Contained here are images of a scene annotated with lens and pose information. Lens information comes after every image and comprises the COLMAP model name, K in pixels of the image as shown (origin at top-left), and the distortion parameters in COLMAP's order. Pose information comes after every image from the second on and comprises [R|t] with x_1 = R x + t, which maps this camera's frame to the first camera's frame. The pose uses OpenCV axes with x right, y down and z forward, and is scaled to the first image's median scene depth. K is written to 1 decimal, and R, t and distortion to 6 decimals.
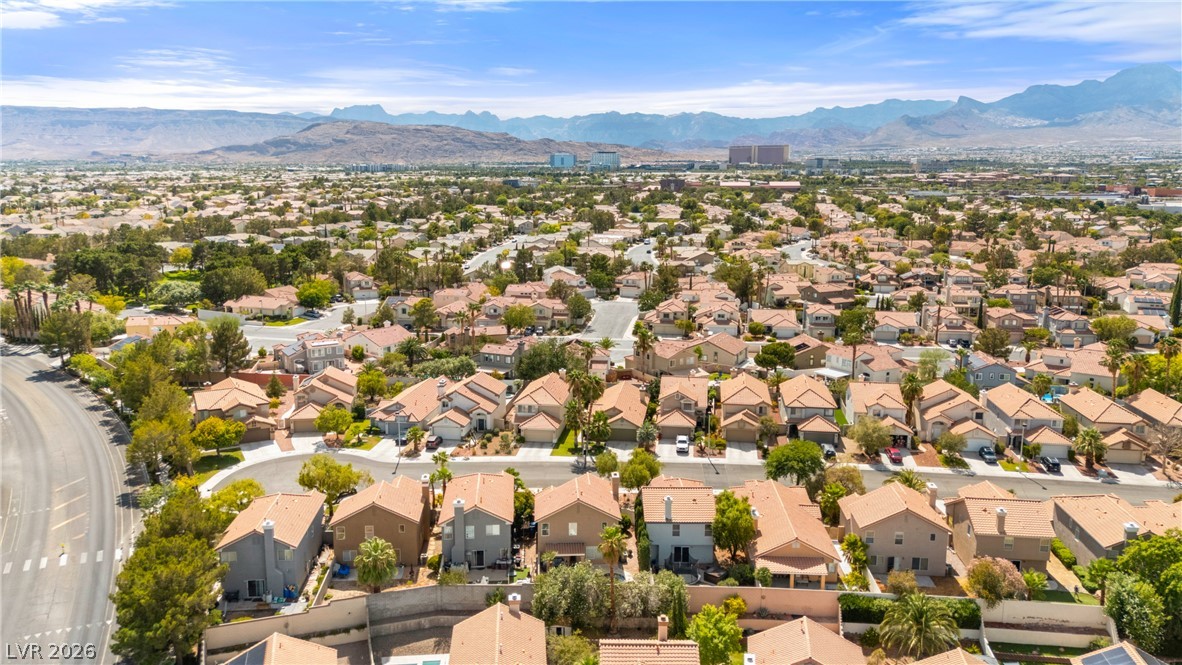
lens RADIAL K [[868.0, 0, 591.0], [0, 868.0, 332.5], [0, 0, 1]] dist [0.100570, -0.117238]
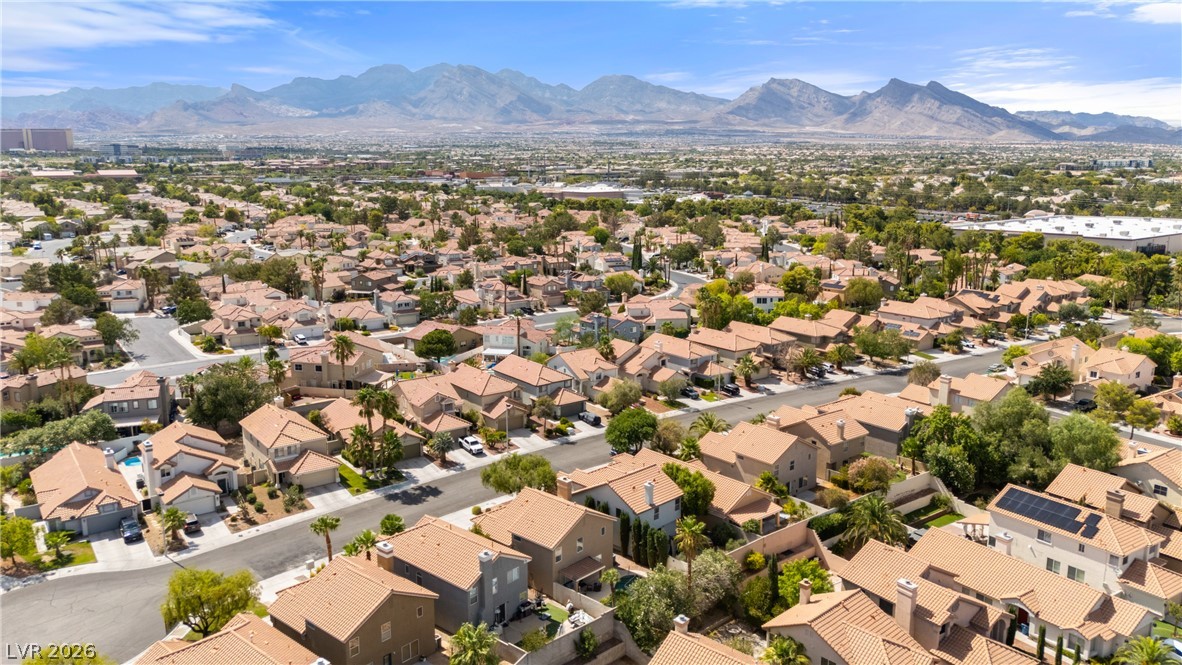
lens RADIAL K [[873.5, 0, 585.1], [0, 873.5, 310.2], [0, 0, 1]] dist [0.122293, -0.210880]
pose [[0.725254, -0.127495, 0.676574, -0.403675], [0.135285, 0.989936, 0.041526, -0.036843], [-0.675059, 0.061413, 0.735203, 0.201068]]
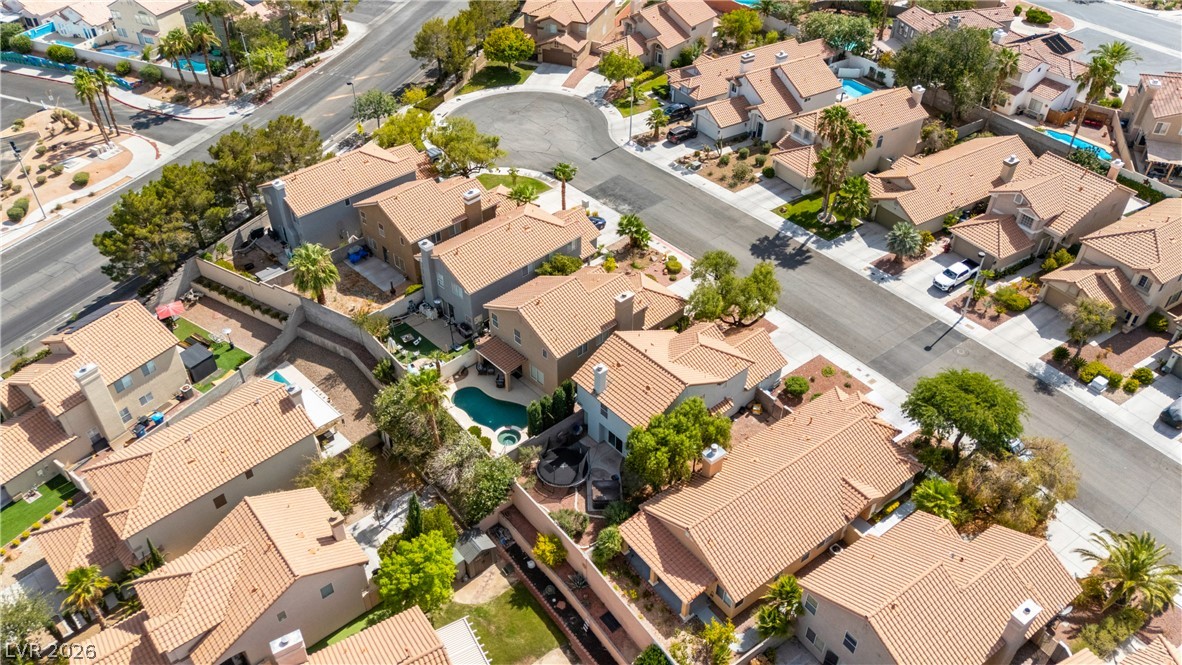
lens RADIAL K [[870.0, 0, 592.3], [0, 870.0, 332.4], [0, 0, 1]] dist [0.073503, -0.062712]
pose [[0.645945, 0.481386, -0.592472, 0.310754], [-0.143587, 0.838875, 0.525044, -0.123623], [0.749758, -0.254078, 0.610988, 0.388620]]
